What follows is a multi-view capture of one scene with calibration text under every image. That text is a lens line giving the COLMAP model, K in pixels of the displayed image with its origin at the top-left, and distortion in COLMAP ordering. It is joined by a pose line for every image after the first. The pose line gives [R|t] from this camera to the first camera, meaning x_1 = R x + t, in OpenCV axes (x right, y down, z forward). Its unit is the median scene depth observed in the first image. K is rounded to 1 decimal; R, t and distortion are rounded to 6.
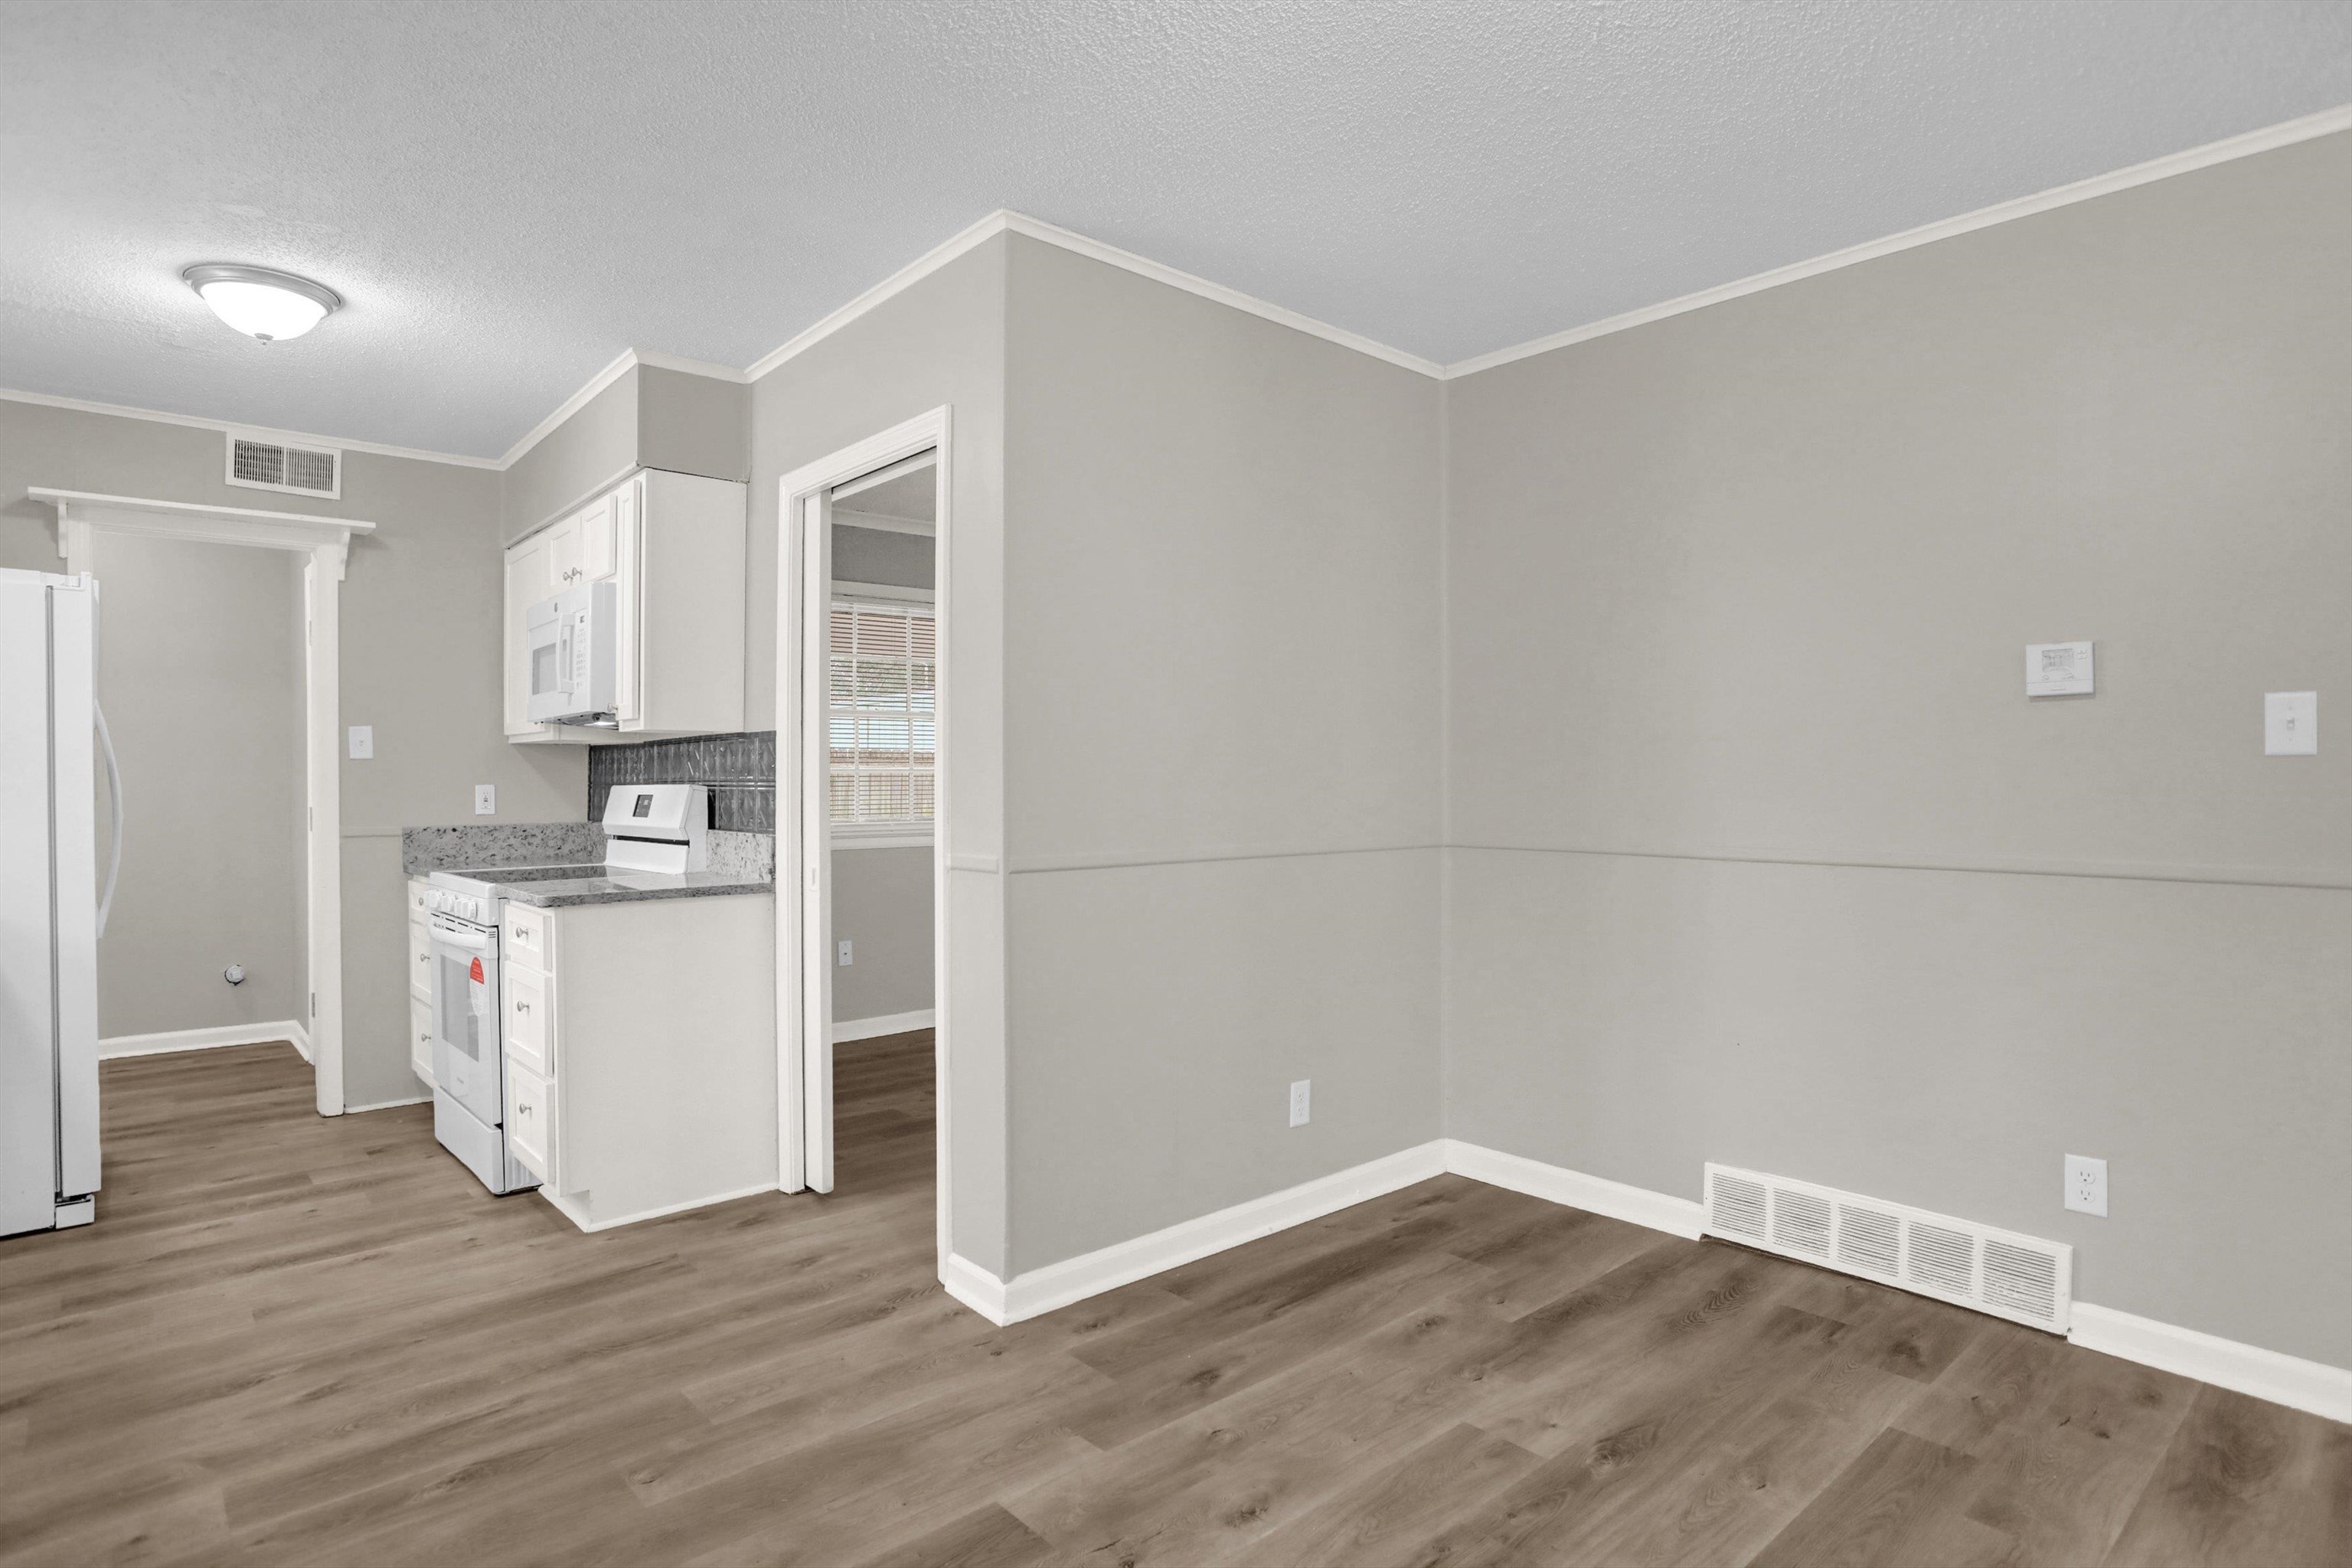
lens RADIAL K [[1247.4, 0, 1182.1], [0, 1247.4, 775.0], [0, 0, 1]] dist [-0.066736, 0.036132]
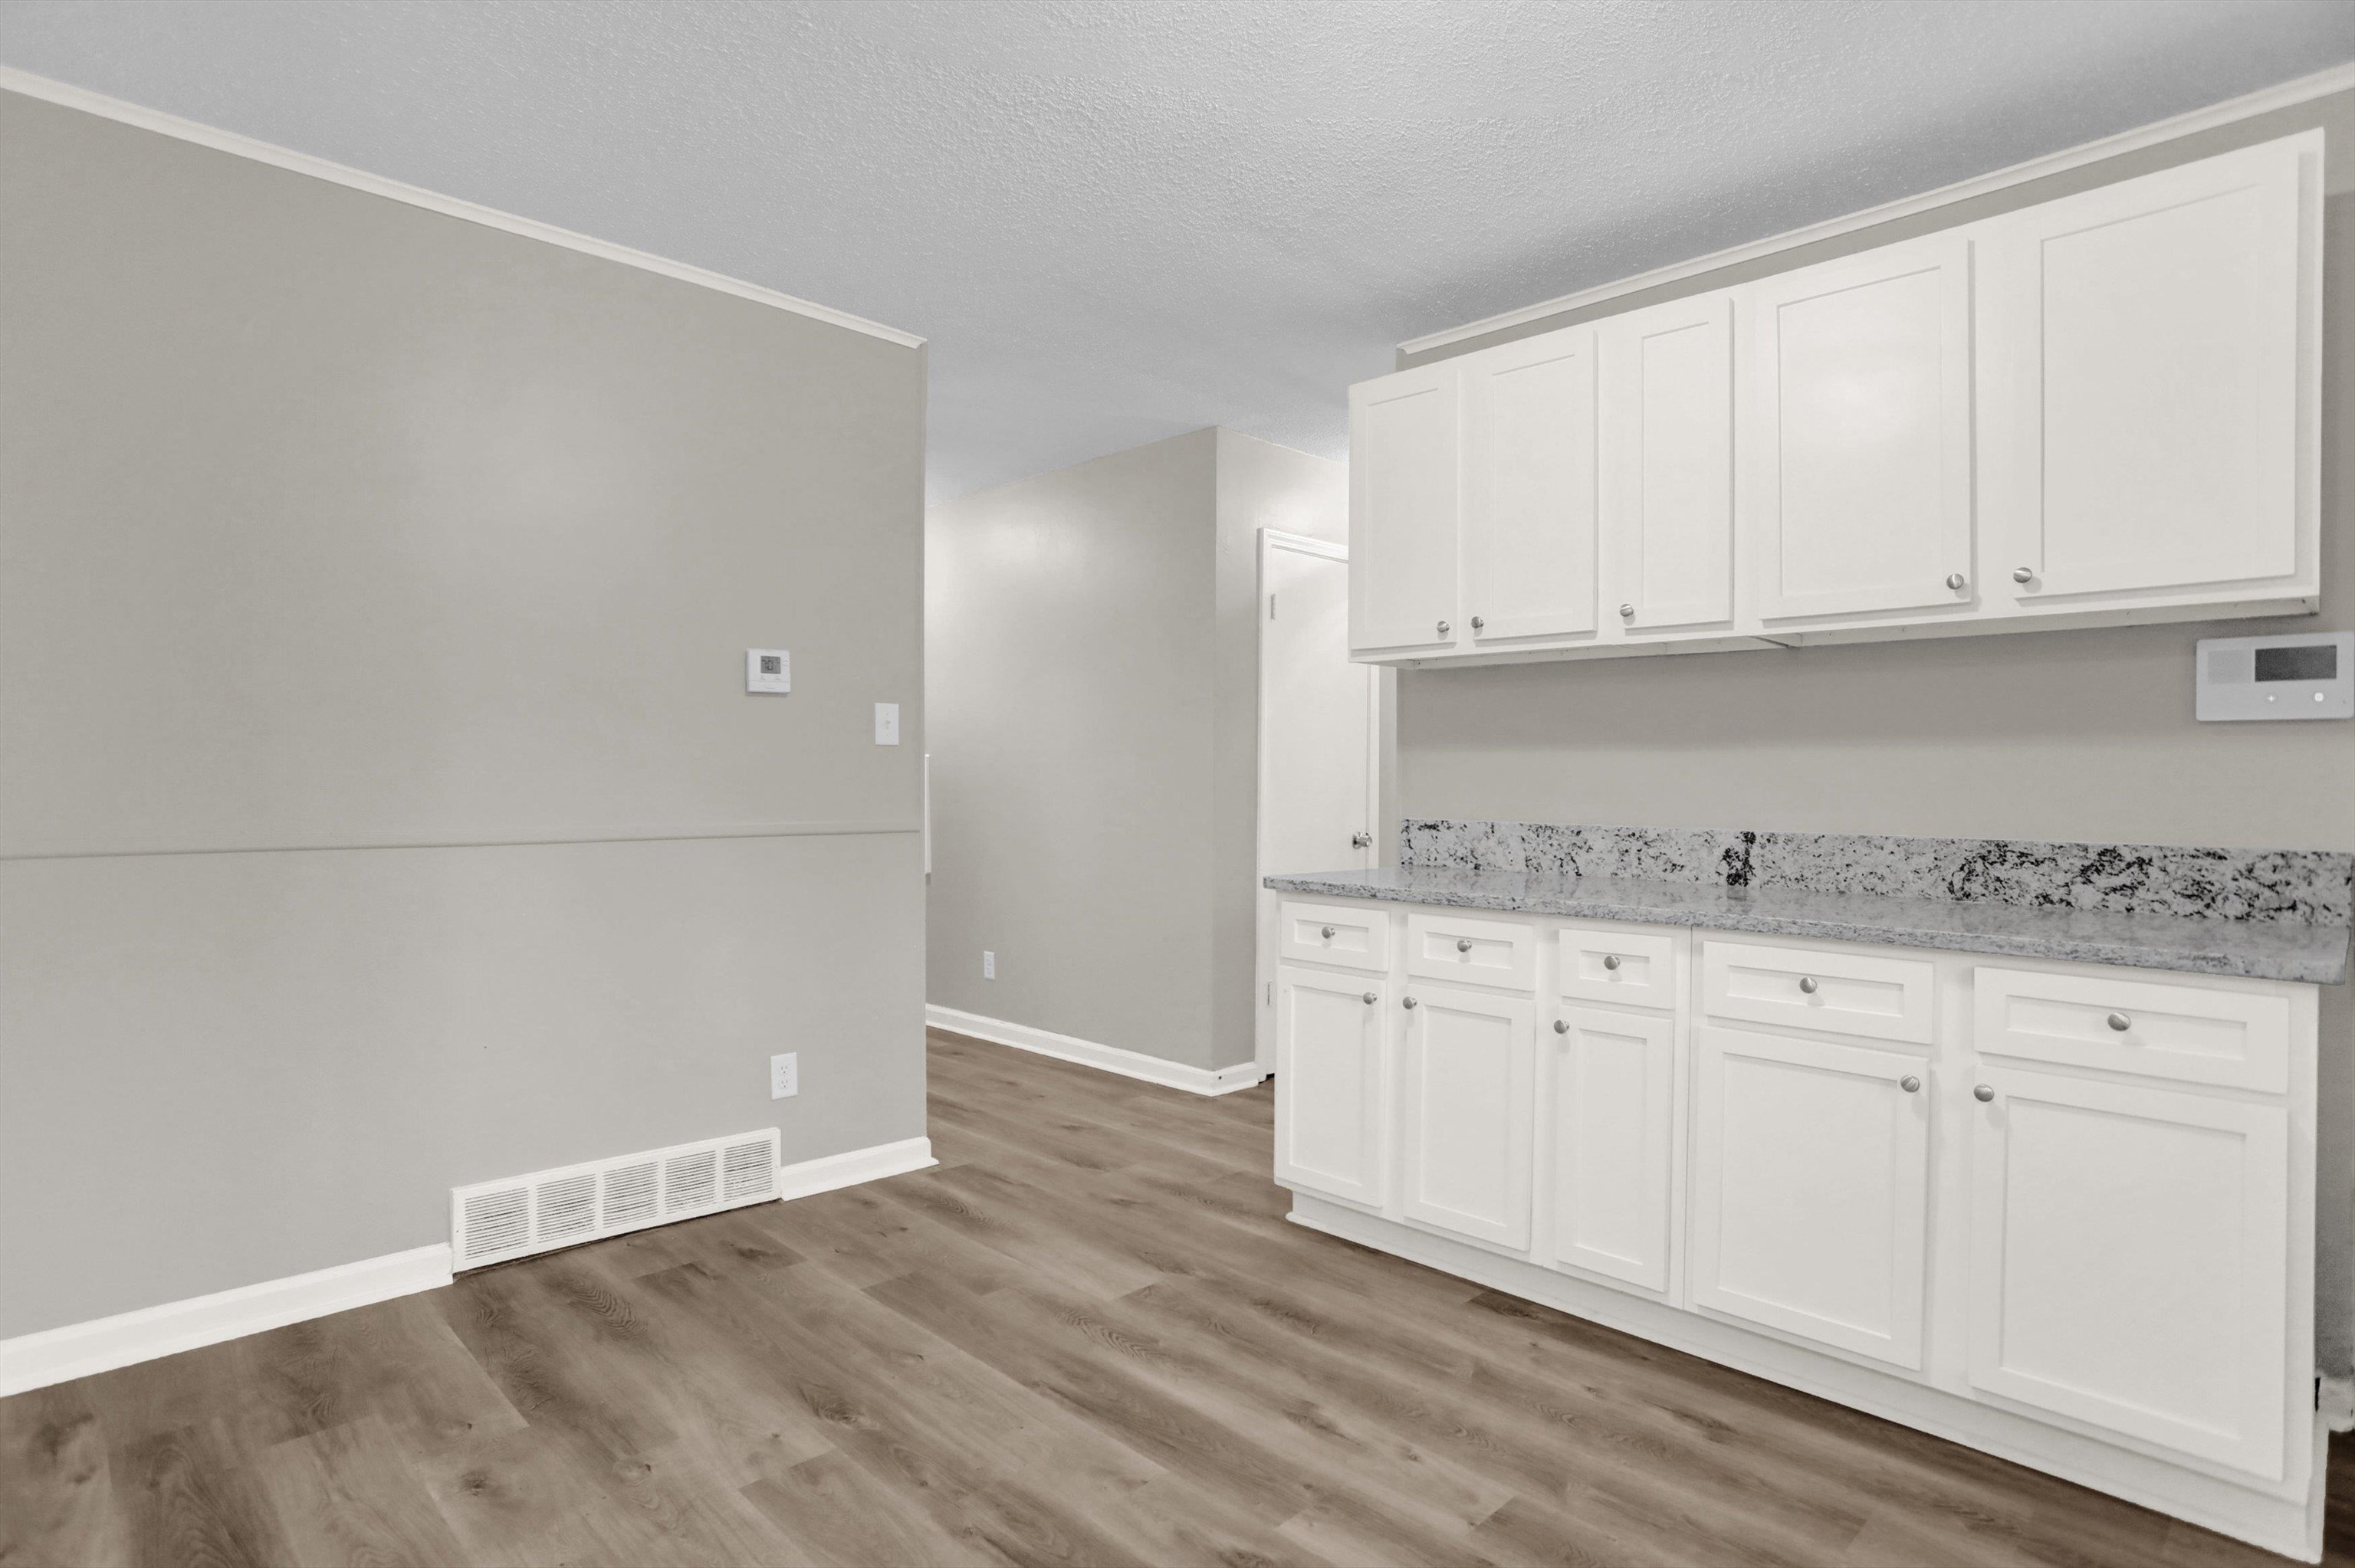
lens RADIAL K [[1213.5, 0, 1177.5], [0, 1213.5, 784.0], [0, 0, 1]] dist [-0.066404, 0.032142]
pose [[-0.049873, -0.002116, 0.998753, -0.529765], [-0.008012, 0.999966, 0.001719, 0.022508], [-0.998723, -0.007916, -0.049888, 0.630362]]
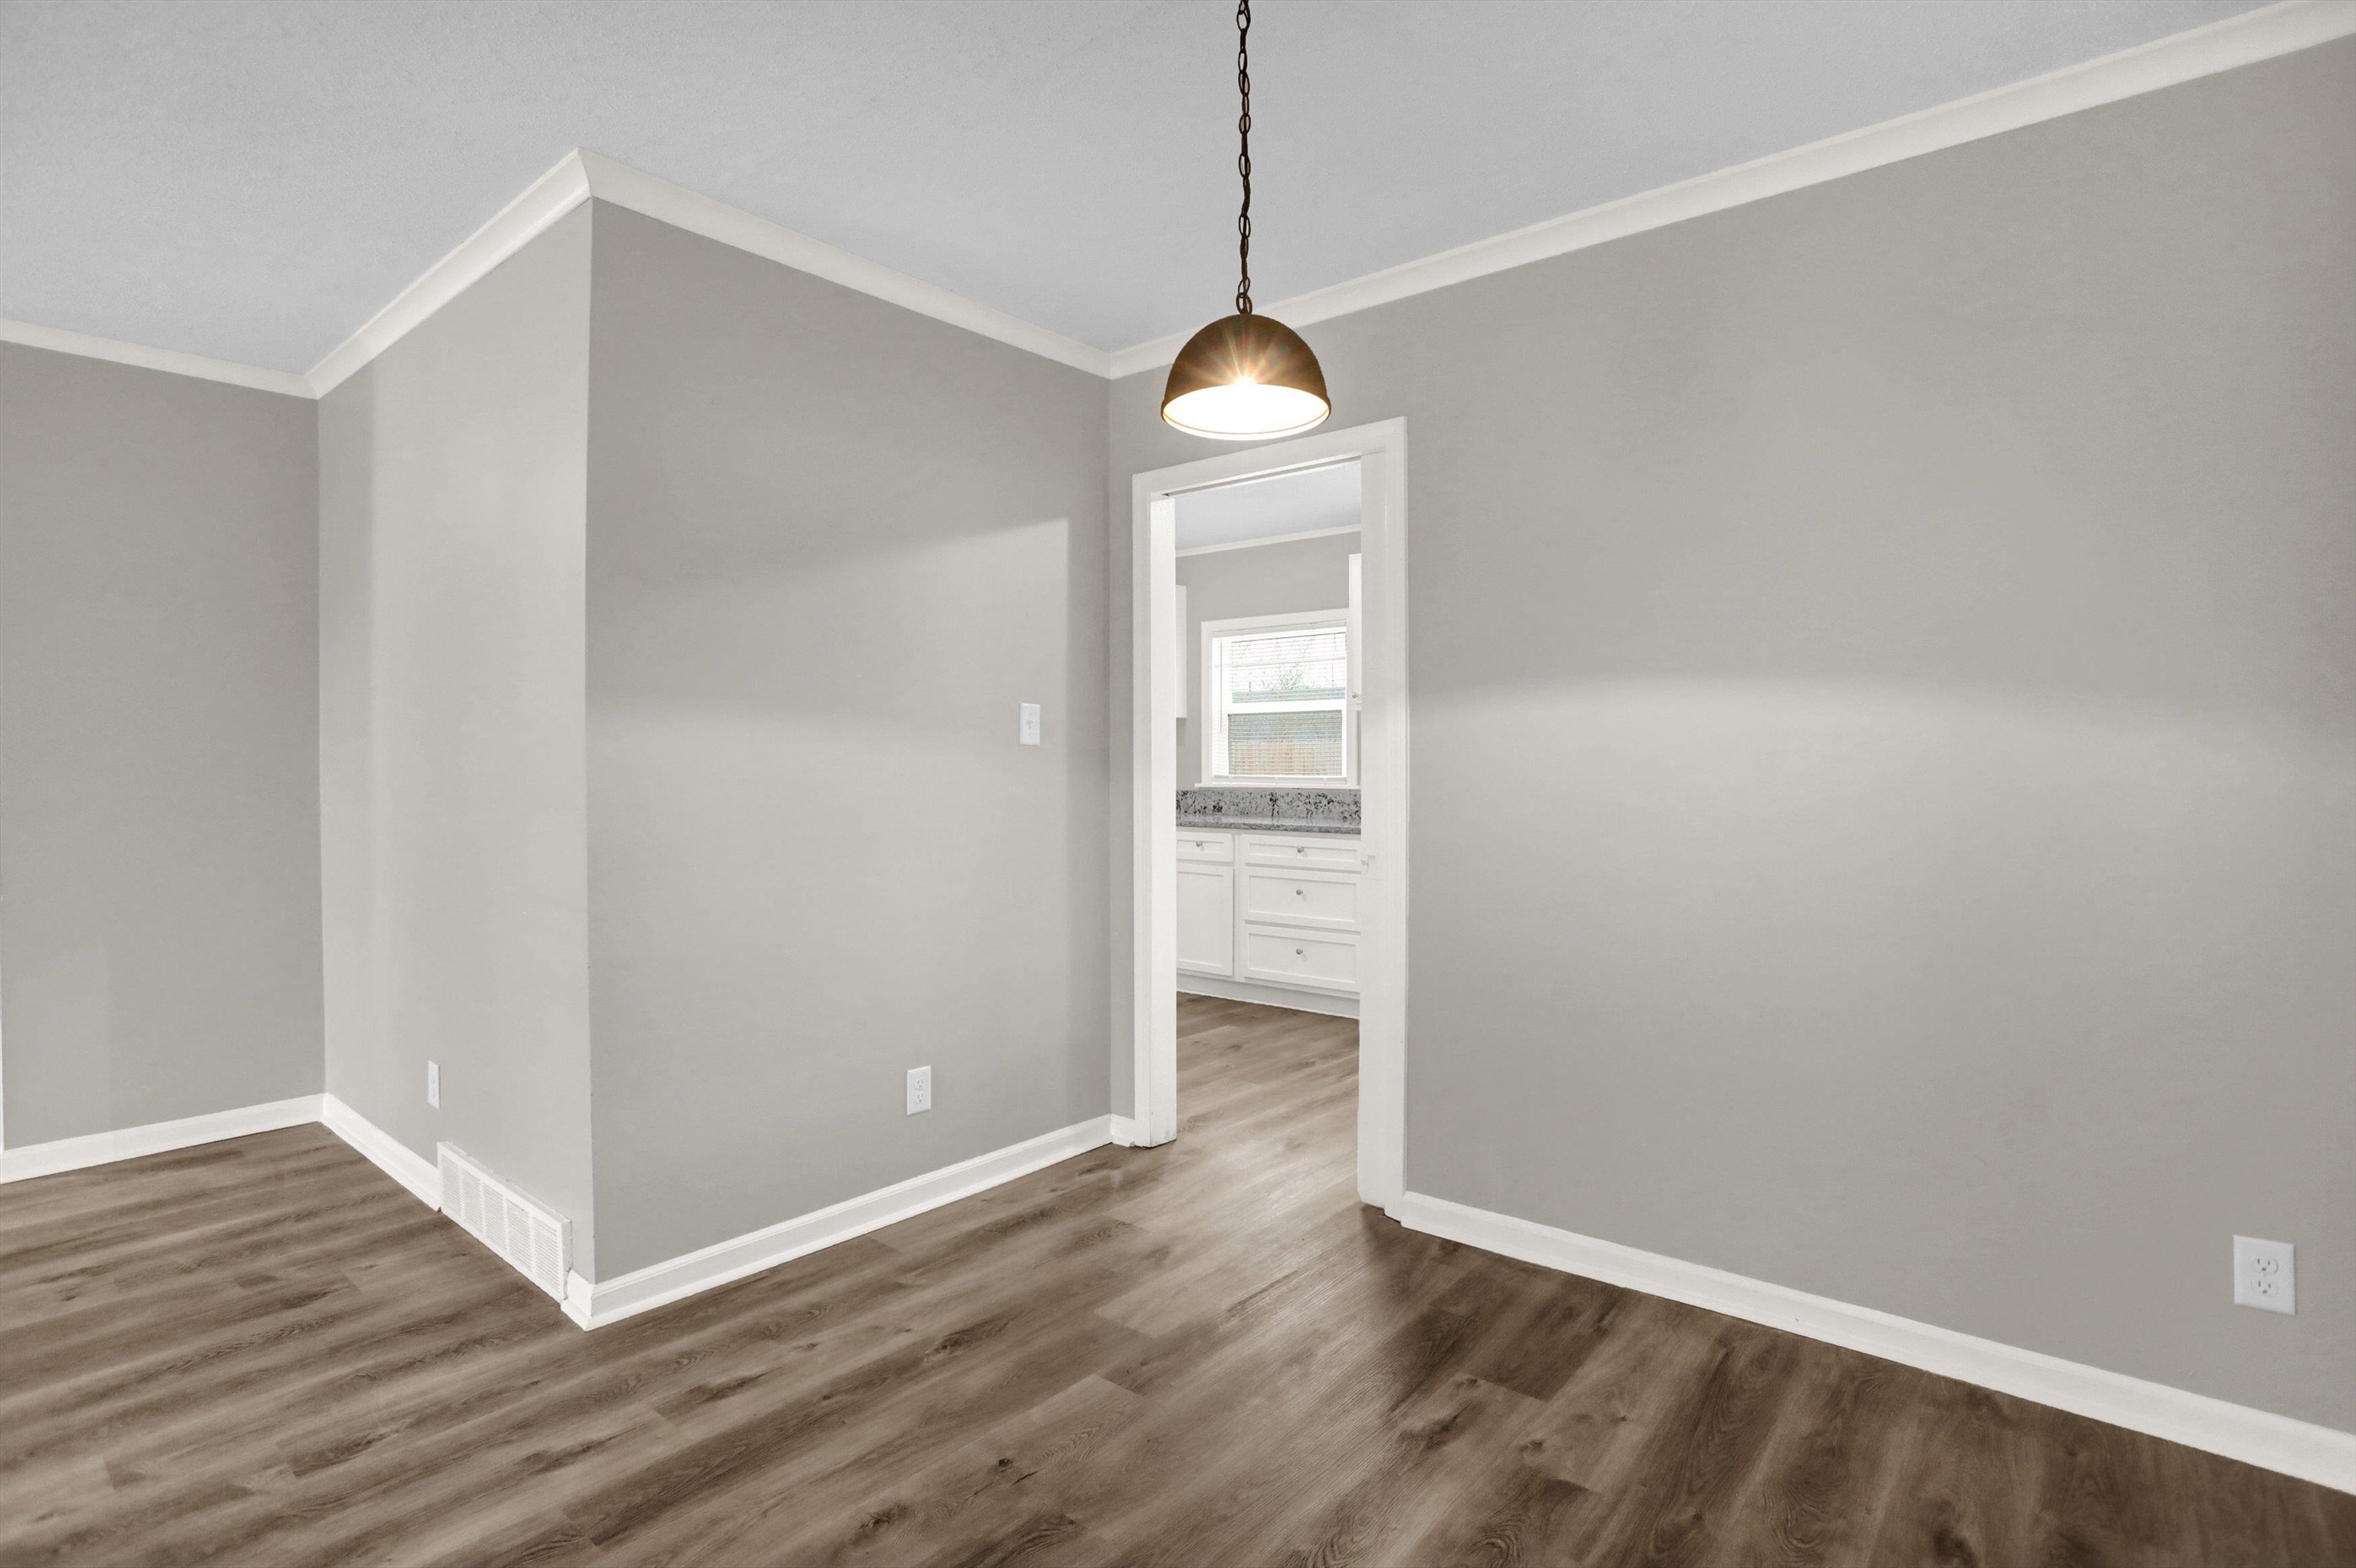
lens RADIAL K [[1144.4, 0, 1186.0], [0, 1144.4, 783.6], [0, 0, 1]] dist [-0.063229, 0.025642]
pose [[-0.988841, 0.005119, -0.148886, -0.029624], [0.002795, 0.999871, 0.015810, 0.008190], [0.148947, 0.015218, -0.988728, 2.430398]]
